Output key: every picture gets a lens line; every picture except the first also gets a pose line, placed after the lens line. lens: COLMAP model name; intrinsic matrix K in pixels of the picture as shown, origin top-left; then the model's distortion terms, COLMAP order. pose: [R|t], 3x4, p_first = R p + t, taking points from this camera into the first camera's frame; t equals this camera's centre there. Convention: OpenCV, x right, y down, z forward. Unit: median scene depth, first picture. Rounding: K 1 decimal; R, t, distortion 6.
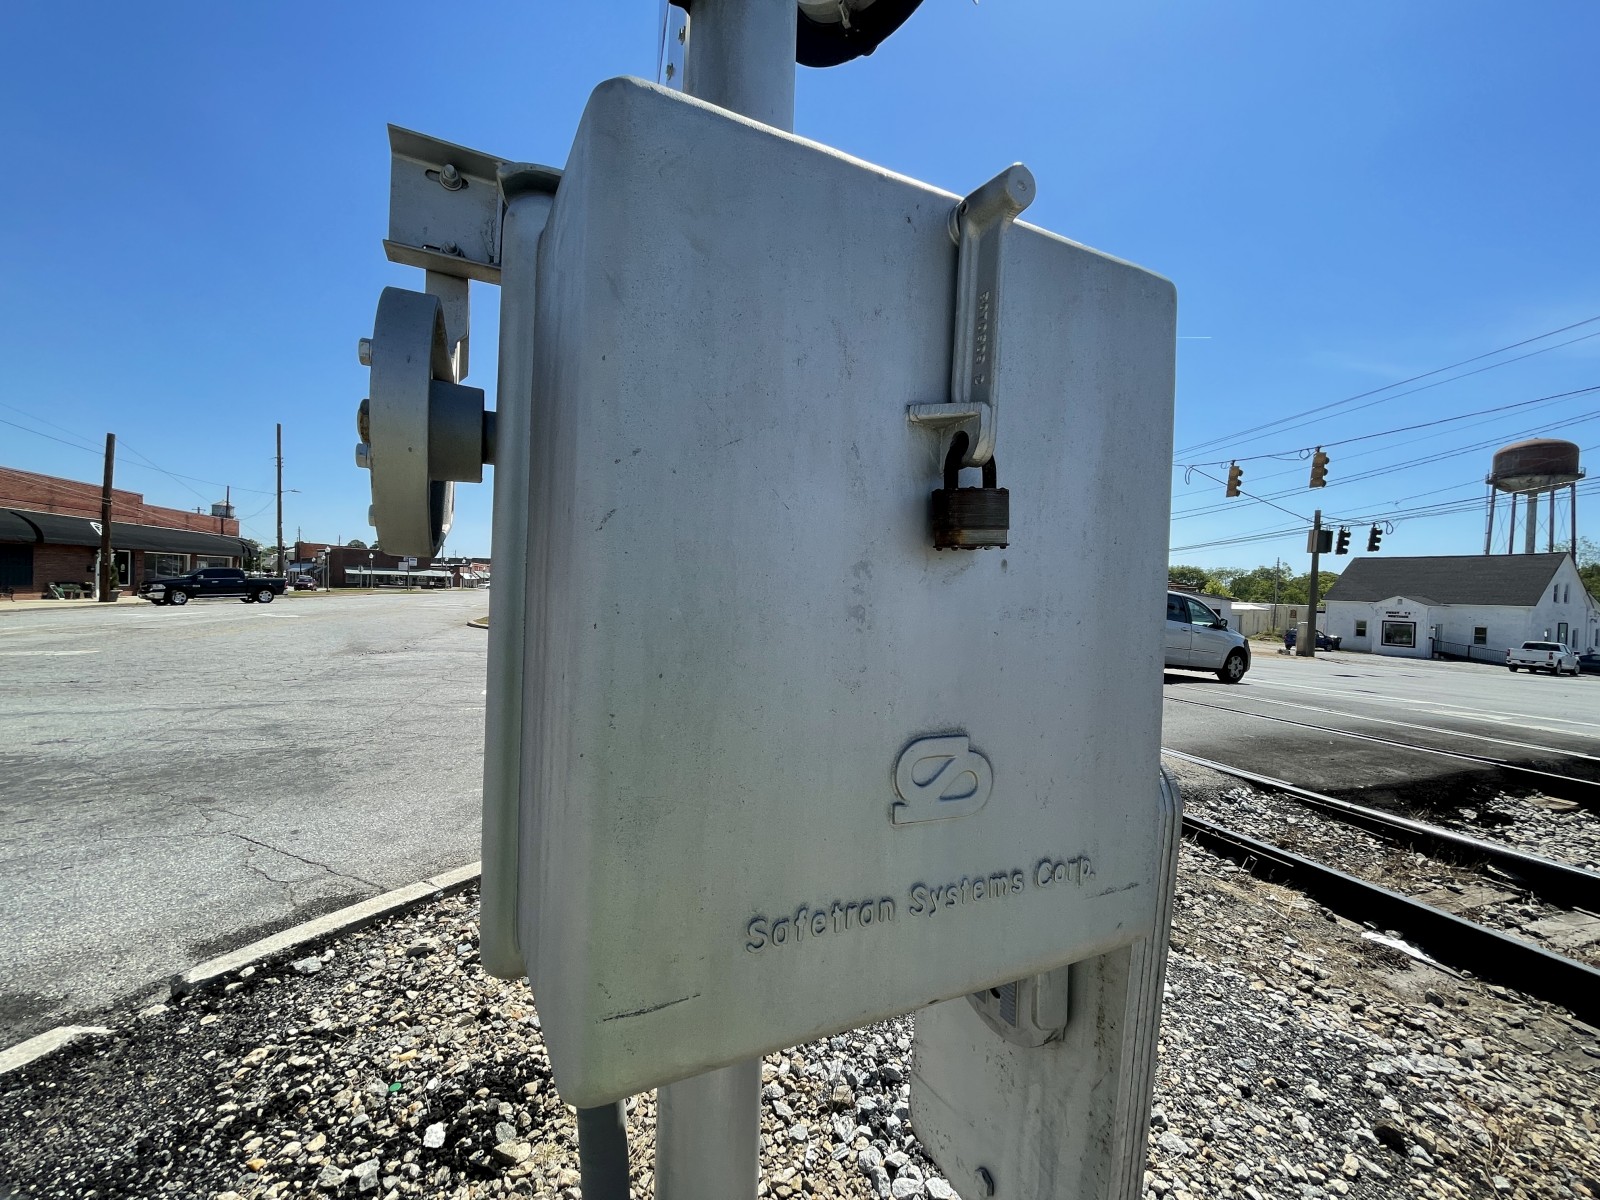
lens RADIAL K [[645.6, 0, 800.0], [0, 645.6, 600.0], [0, 0, 1]] dist [-0.004162, 0.000358]
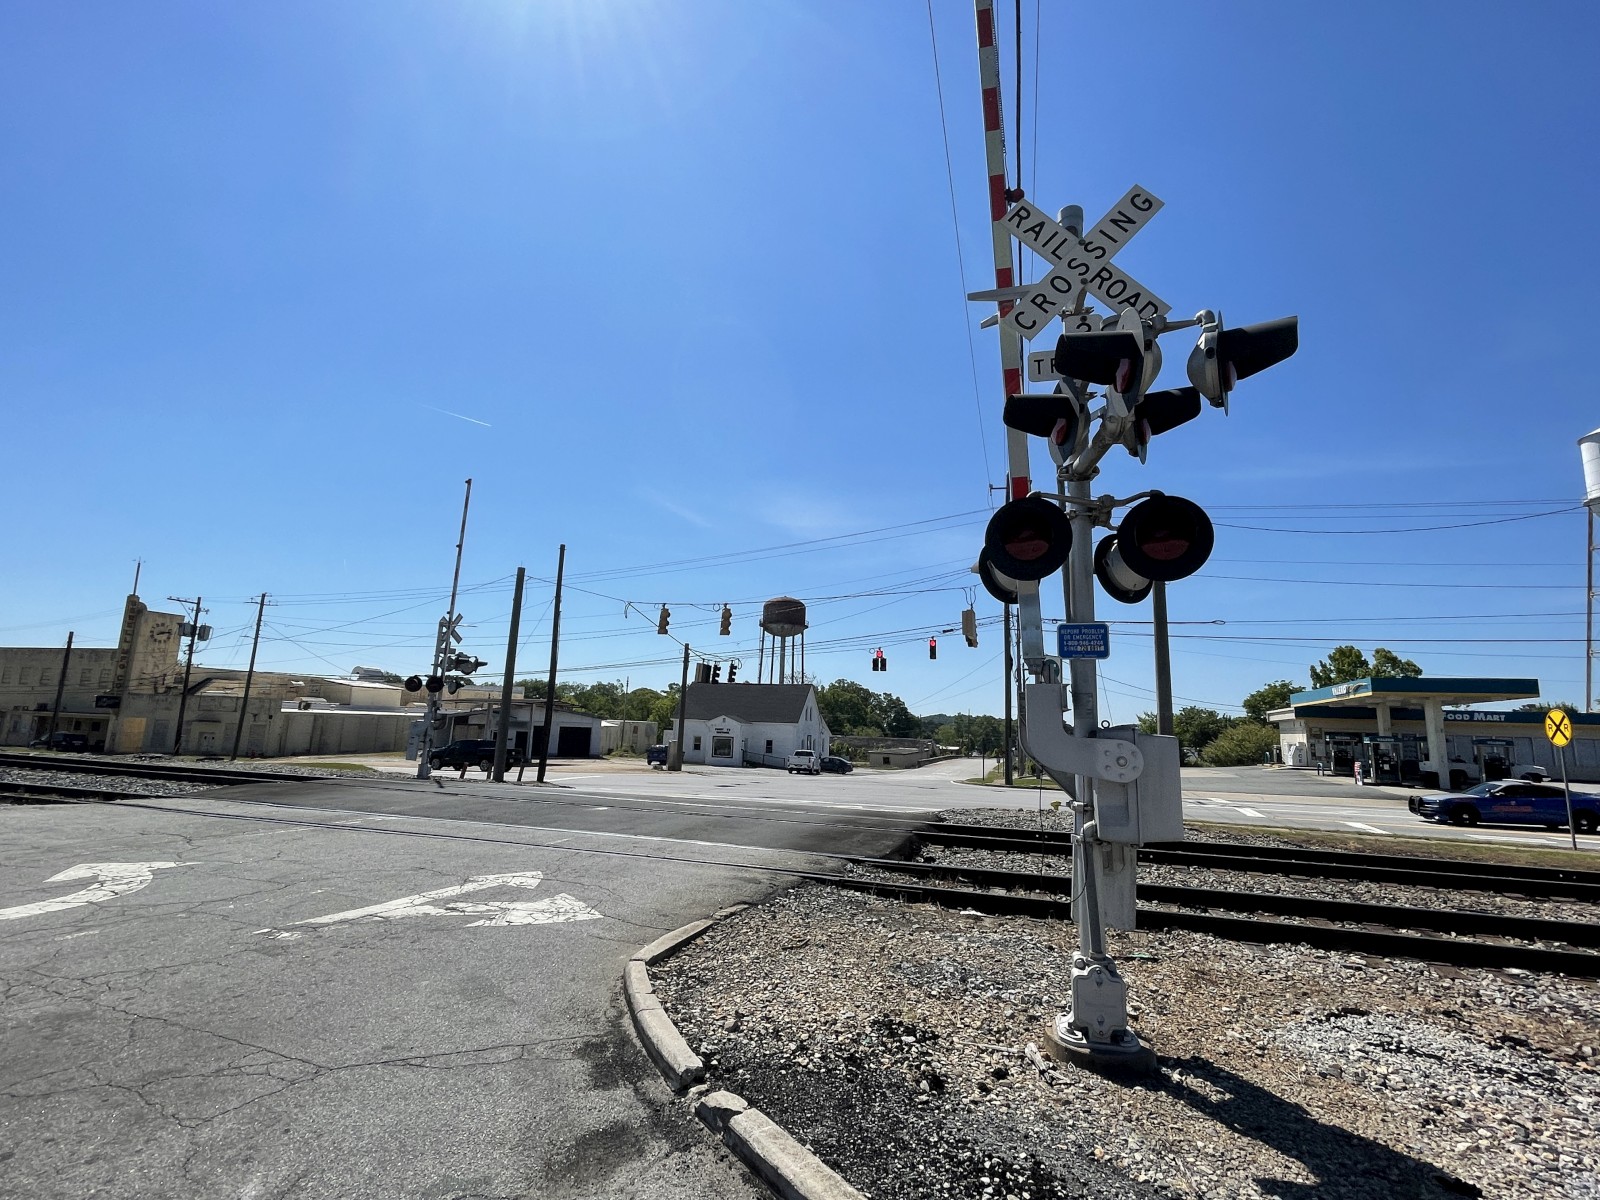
lens RADIAL K [[750.4, 0, 803.4], [0, 750.4, 597.1], [0, 0, 1]] dist [0.002480, -0.000539]
pose [[0.622006, 0.121668, 0.773502, -0.119583], [-0.001601, 0.988050, -0.154128, -0.010229], [-0.783011, 0.094630, 0.614768, -0.017265]]
